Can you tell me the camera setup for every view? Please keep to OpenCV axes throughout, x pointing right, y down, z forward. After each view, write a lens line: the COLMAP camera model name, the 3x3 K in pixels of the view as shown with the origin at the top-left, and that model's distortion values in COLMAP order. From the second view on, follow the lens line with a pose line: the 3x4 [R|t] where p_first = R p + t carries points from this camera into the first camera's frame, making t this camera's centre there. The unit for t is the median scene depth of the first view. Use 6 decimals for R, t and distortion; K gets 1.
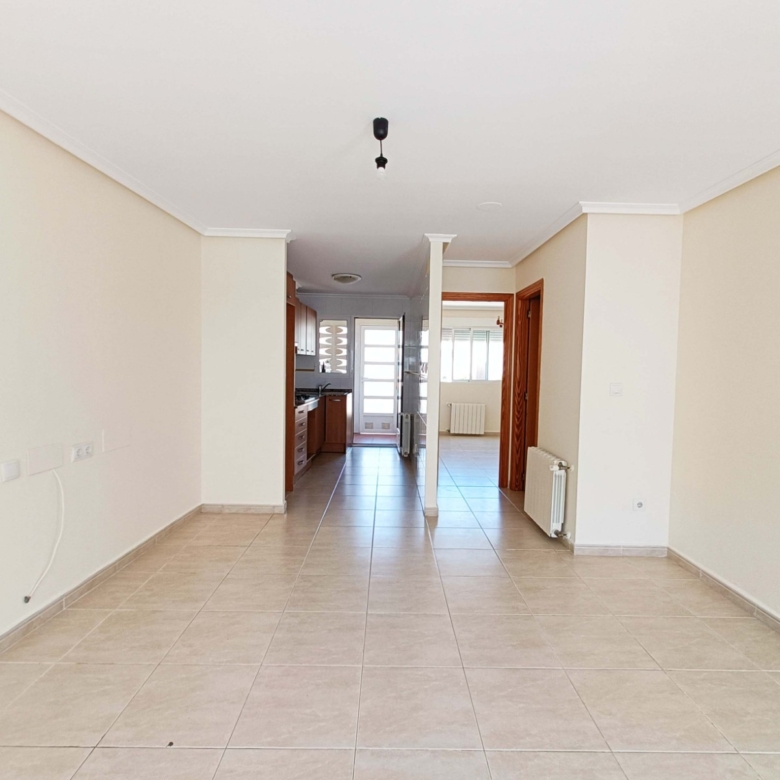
lens RADIAL K [[466.8, 0, 392.9], [0, 466.8, 390.3], [0, 0, 1]] dist [0.005912, -0.001010]
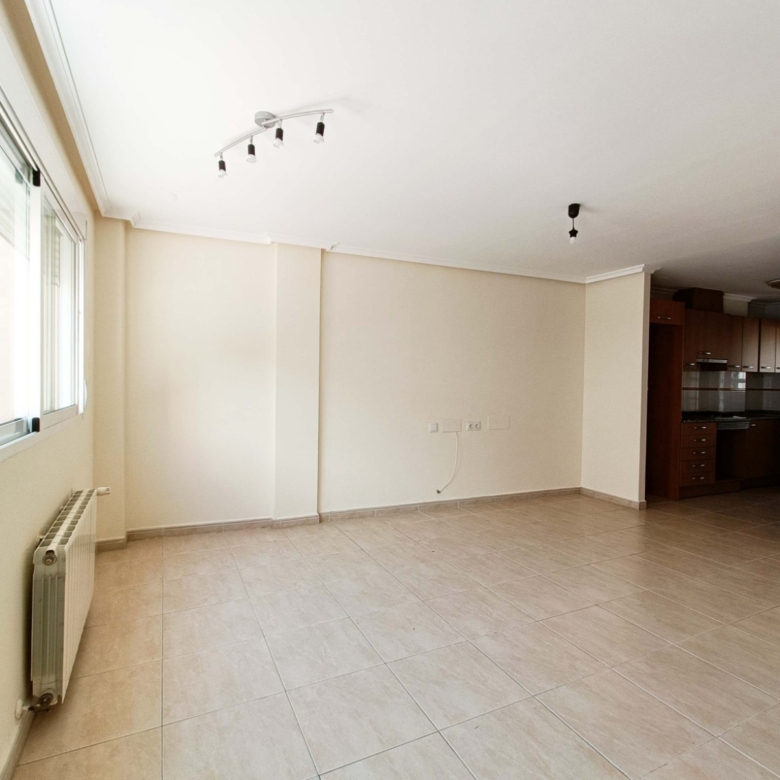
lens RADIAL K [[466.8, 0, 392.9], [0, 466.8, 390.3], [0, 0, 1]] dist [0.005912, -0.001010]
pose [[0.430897, 0.004213, -0.902391, 0.664688], [-0.056018, 0.998185, -0.022088, 0.039089], [0.900661, 0.060068, 0.430351, -0.060238]]
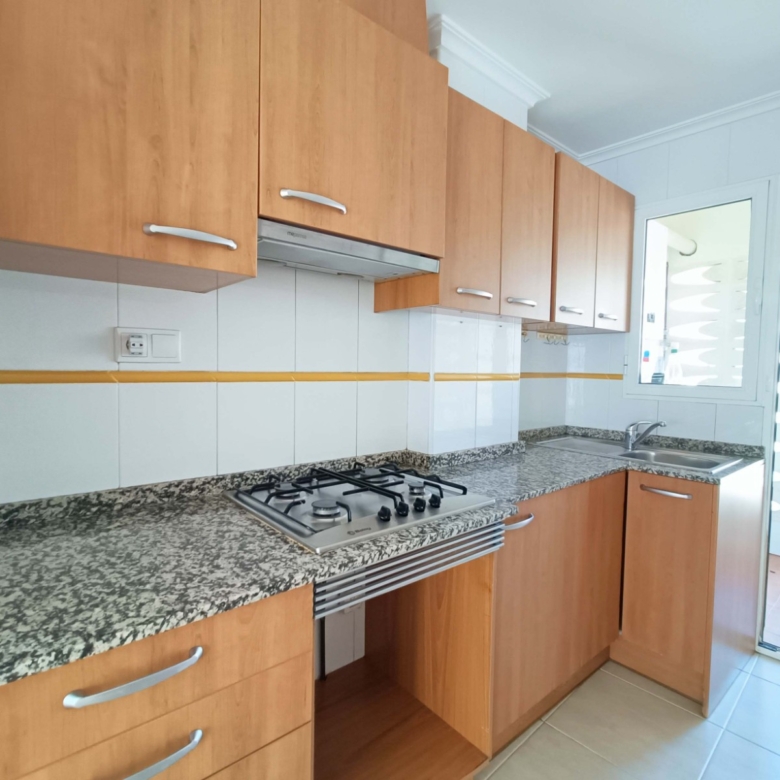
lens RADIAL K [[466.8, 0, 392.9], [0, 466.8, 390.3], [0, 0, 1]] dist [0.005912, -0.001010]
pose [[0.675435, 0.033854, -0.736642, -0.076691], [-0.045677, 0.998948, 0.004027, -0.060926], [0.736004, 0.030928, 0.676271, 1.479247]]
